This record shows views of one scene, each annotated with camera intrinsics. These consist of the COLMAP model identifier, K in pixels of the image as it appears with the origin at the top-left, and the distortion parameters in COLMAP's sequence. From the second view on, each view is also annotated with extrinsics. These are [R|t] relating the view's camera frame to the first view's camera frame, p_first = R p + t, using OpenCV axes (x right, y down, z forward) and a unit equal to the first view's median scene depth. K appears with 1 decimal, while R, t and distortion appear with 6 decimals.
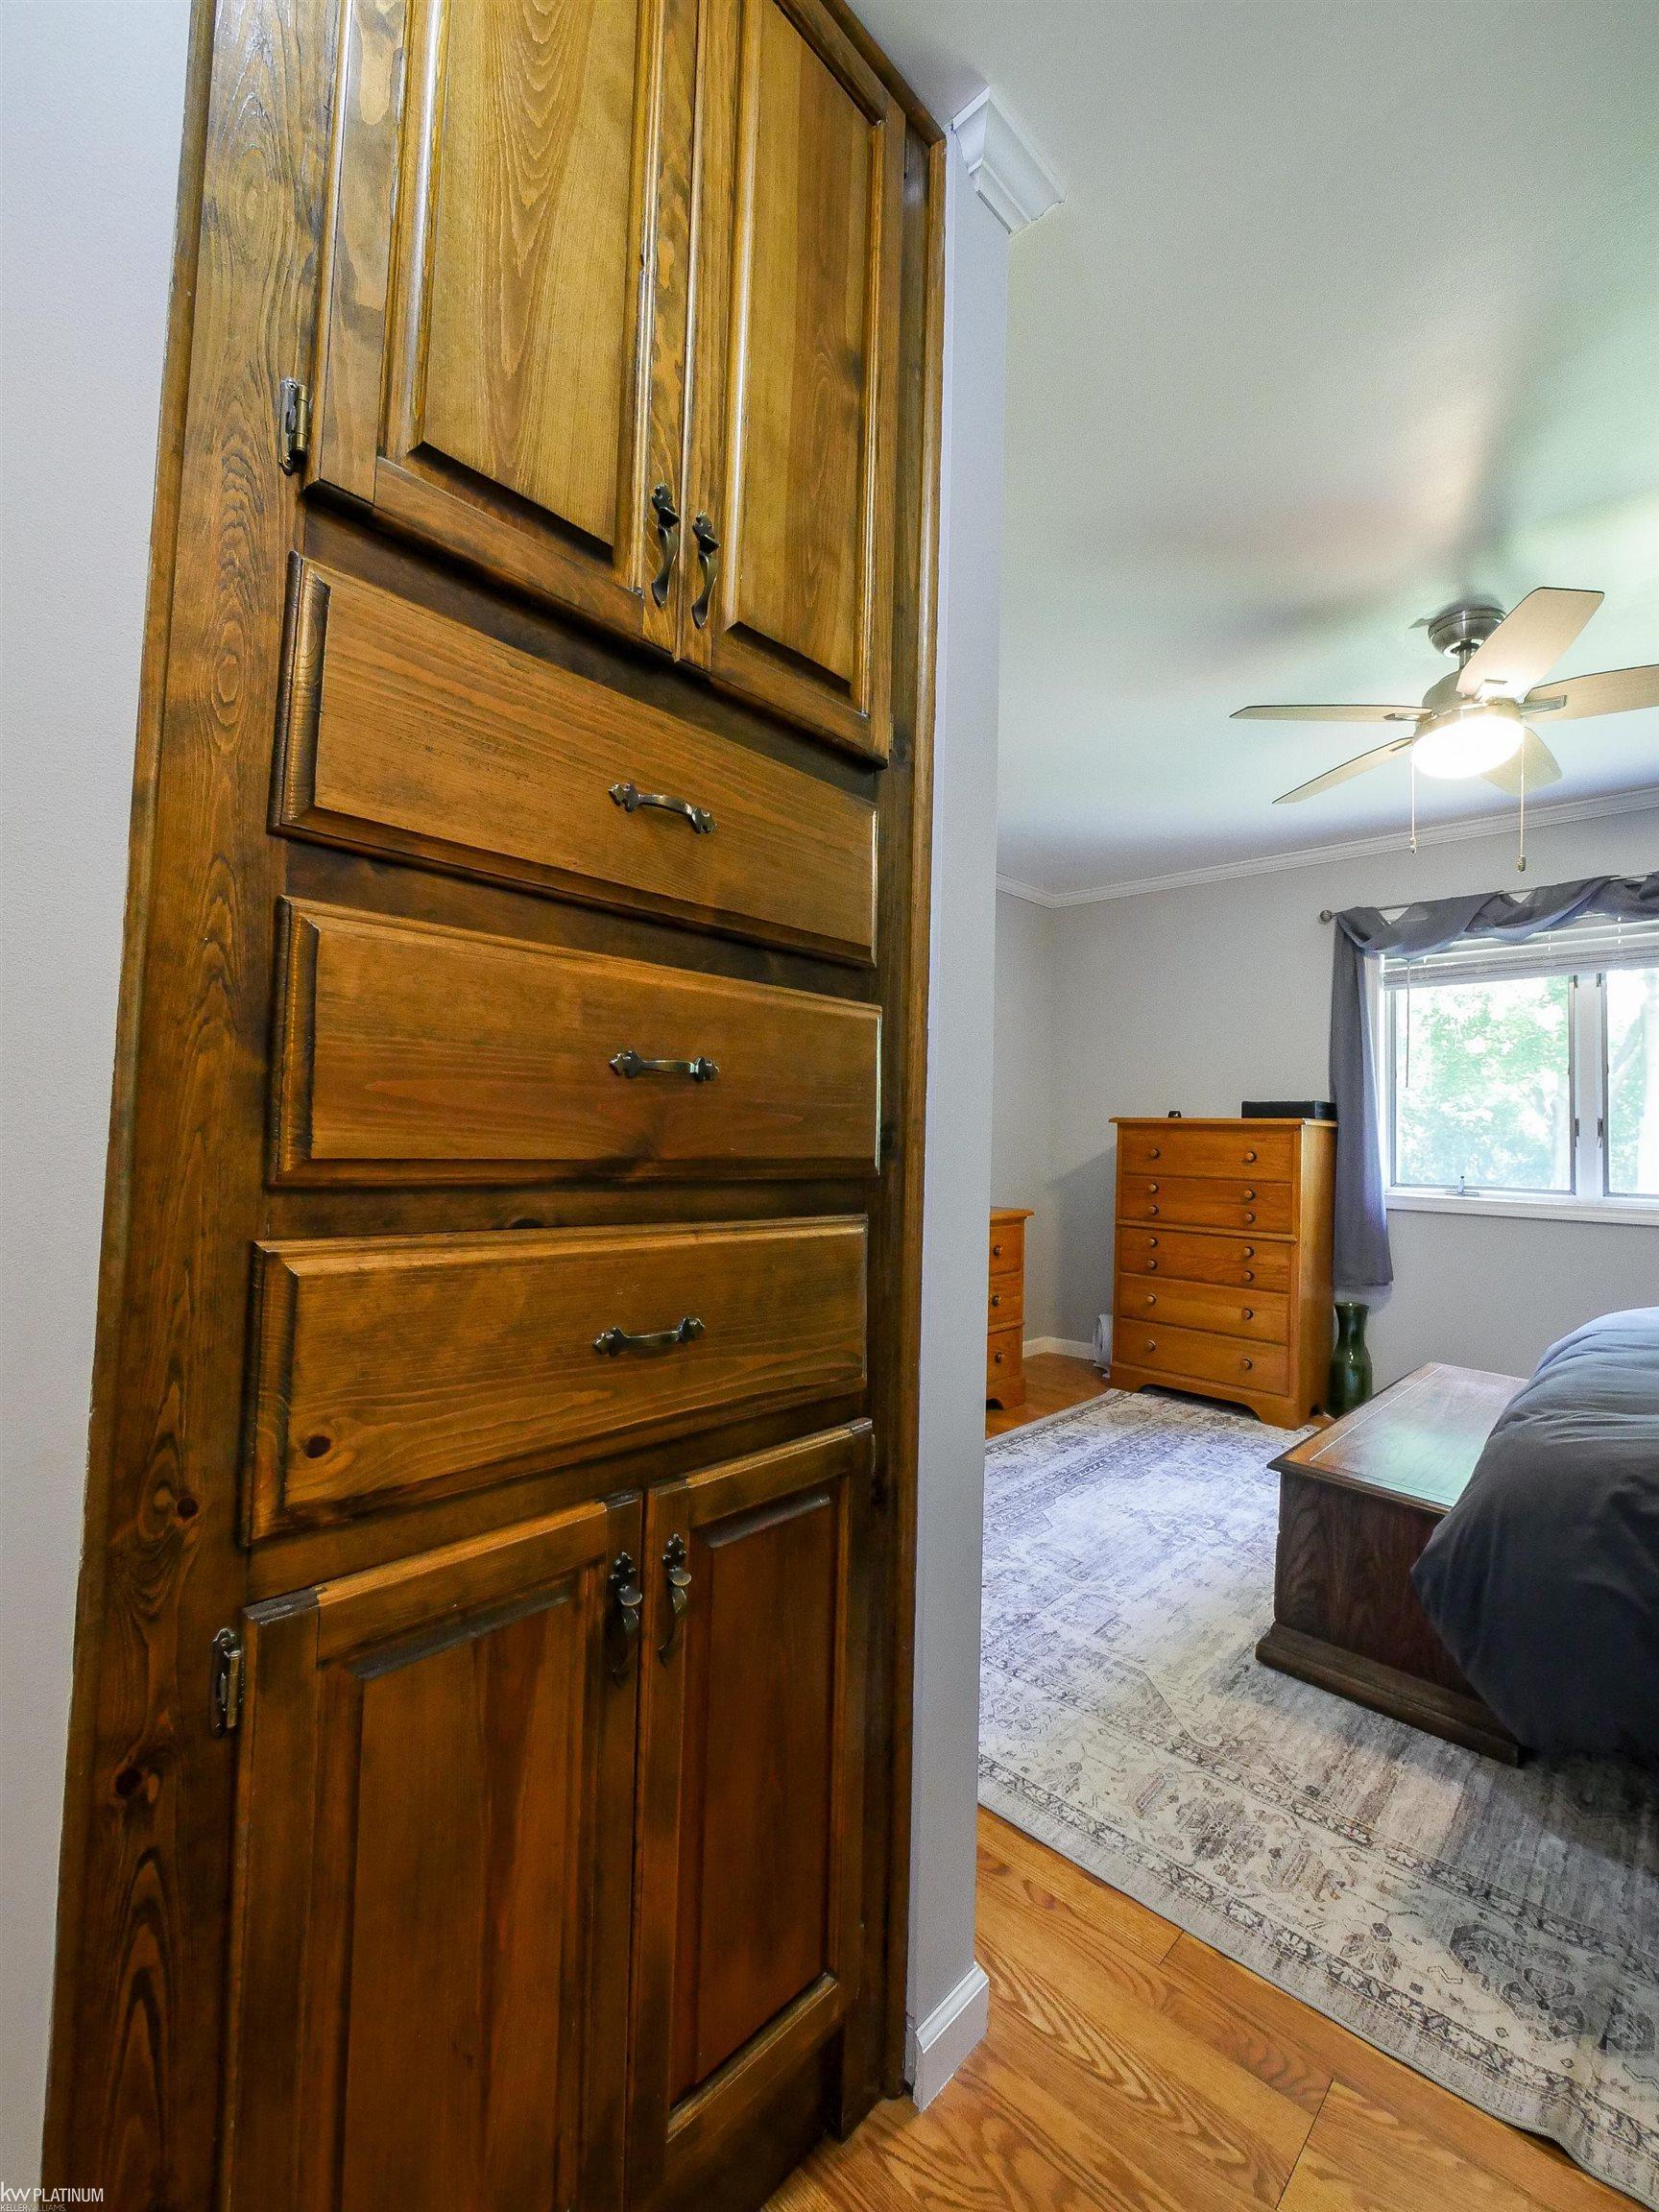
lens RADIAL K [[934.1, 0, 829.5], [0, 934.1, 1106.0], [0, 0, 1]] dist [-0.004100, -0.000218]
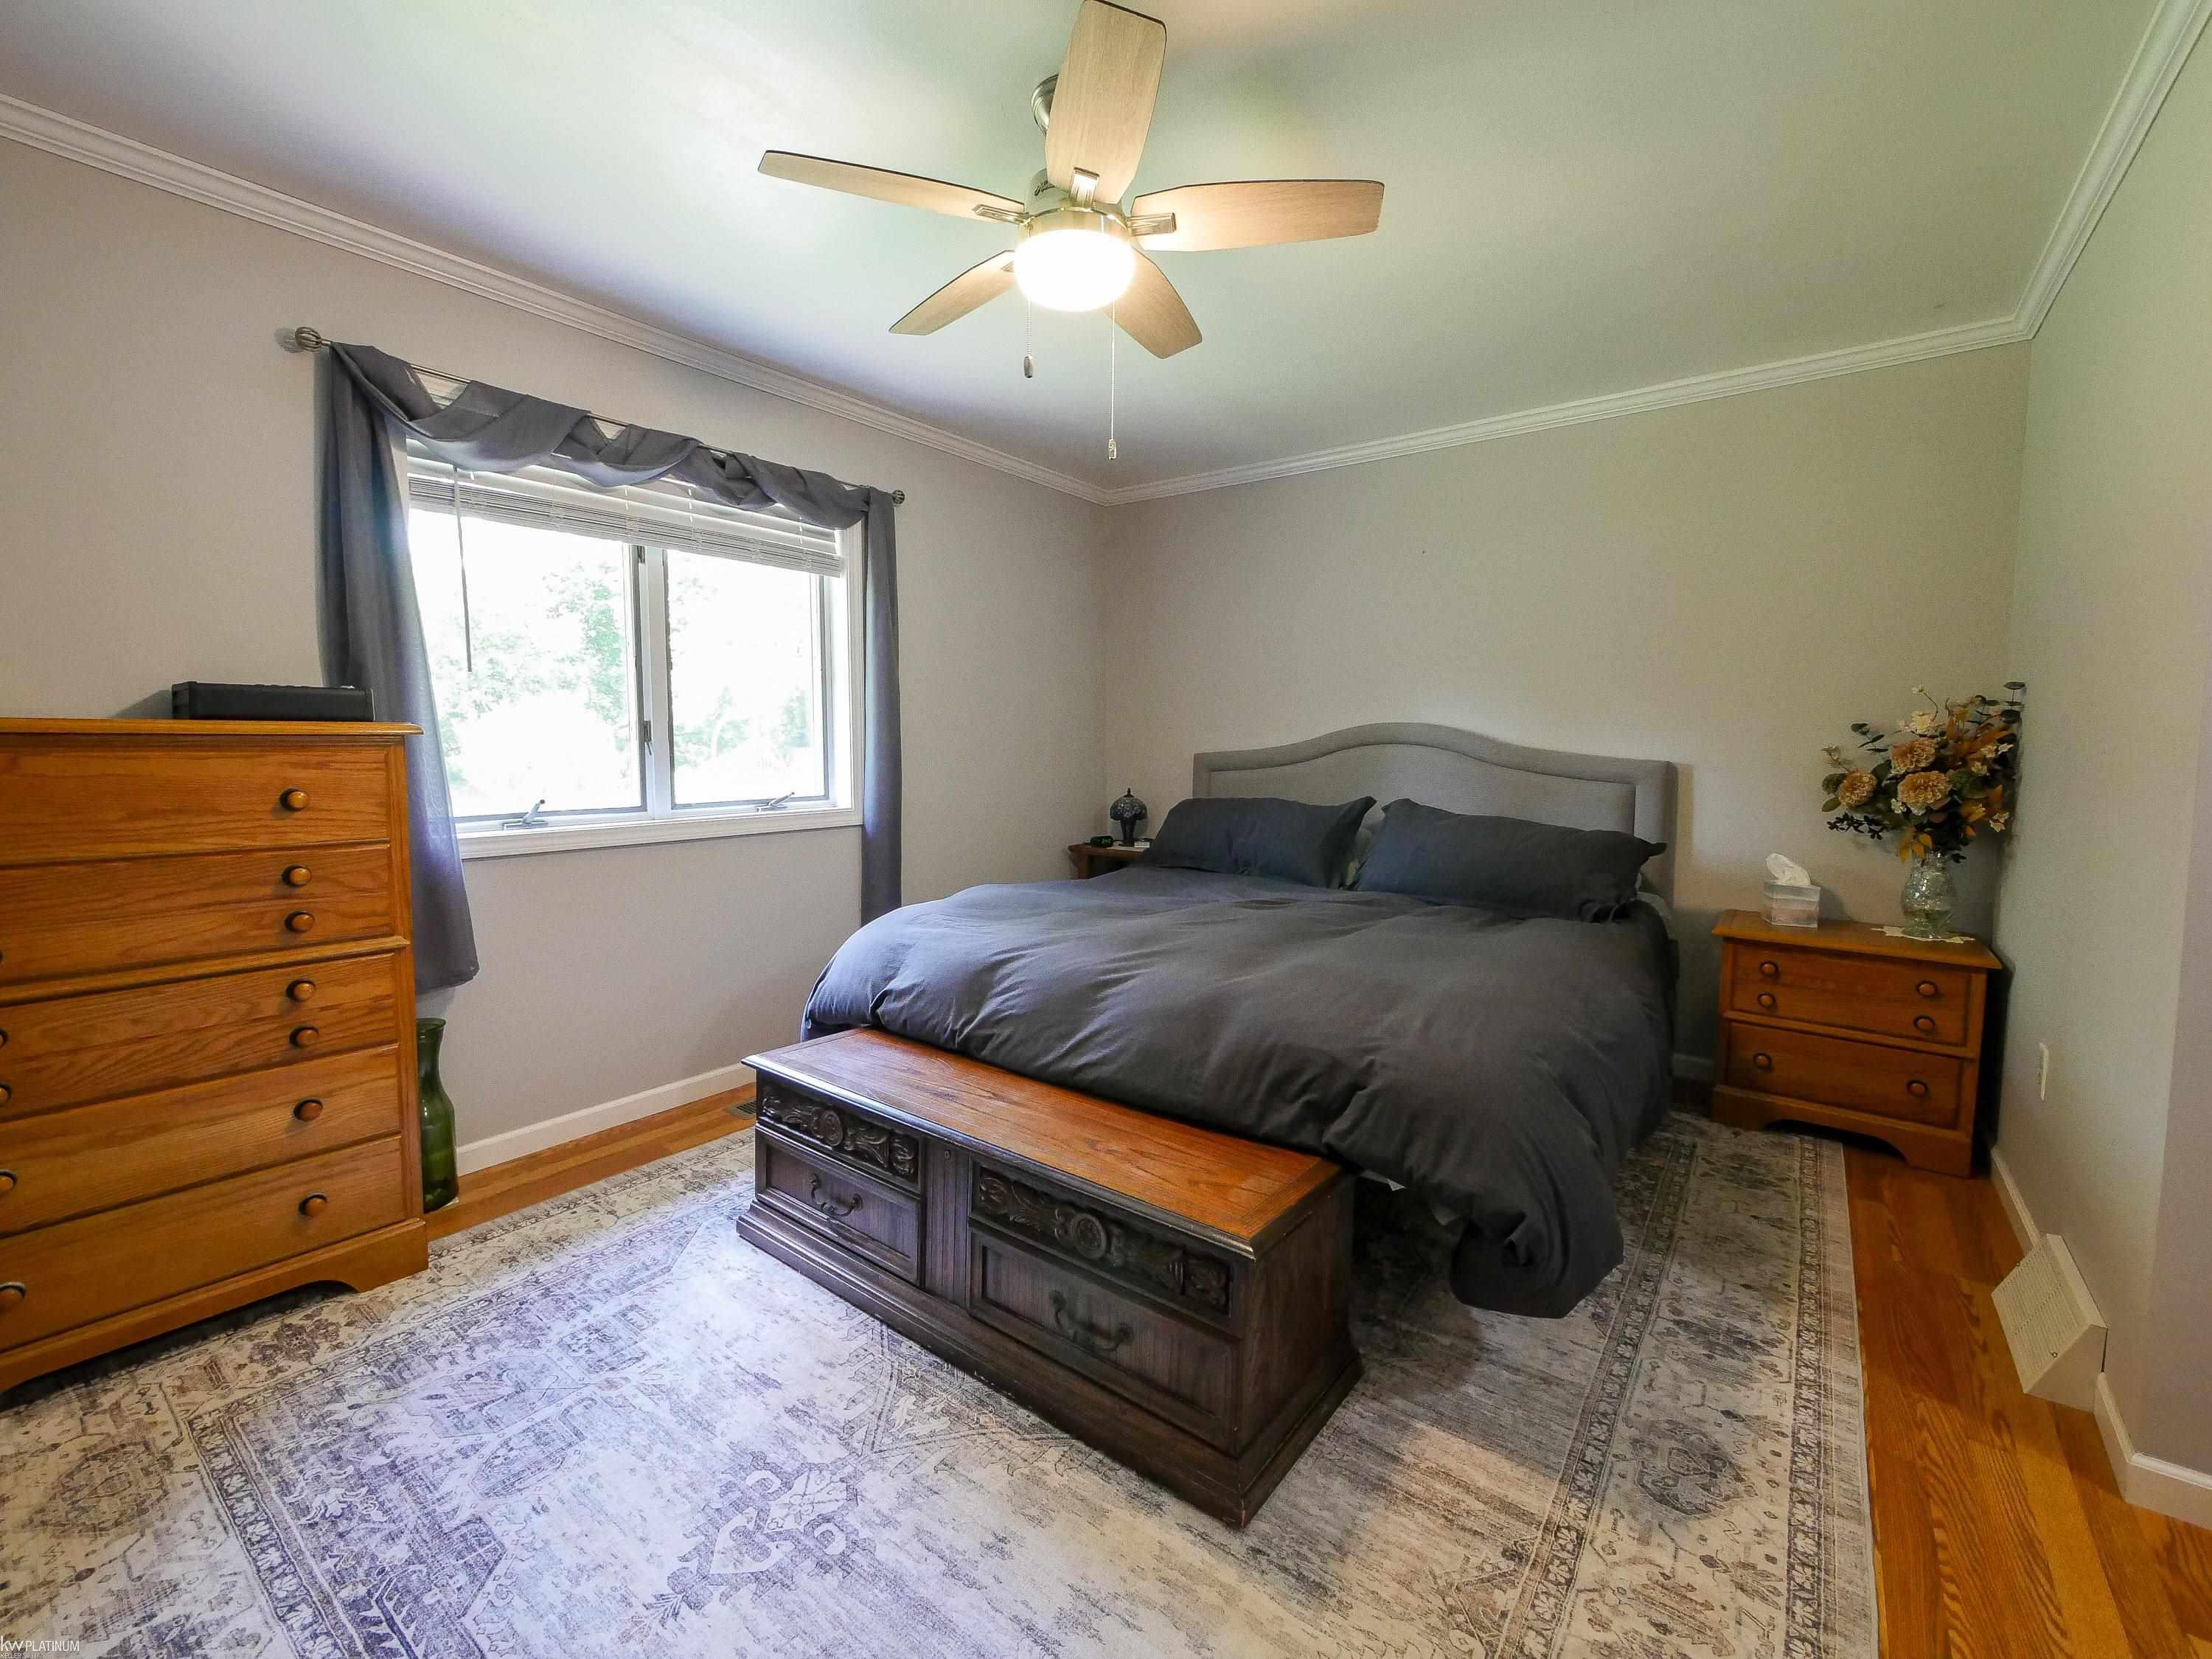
lens RADIAL K [[934.1, 0, 1101.4], [0, 934.1, 813.2], [0, 0, 1]] dist [-0.004100, -0.000218]
pose [[-0.127748, -0.107306, 0.985985, -0.095910], [-0.040530, 0.993864, 0.102913, -0.007339], [-0.990978, -0.026815, -0.131313, 0.706223]]
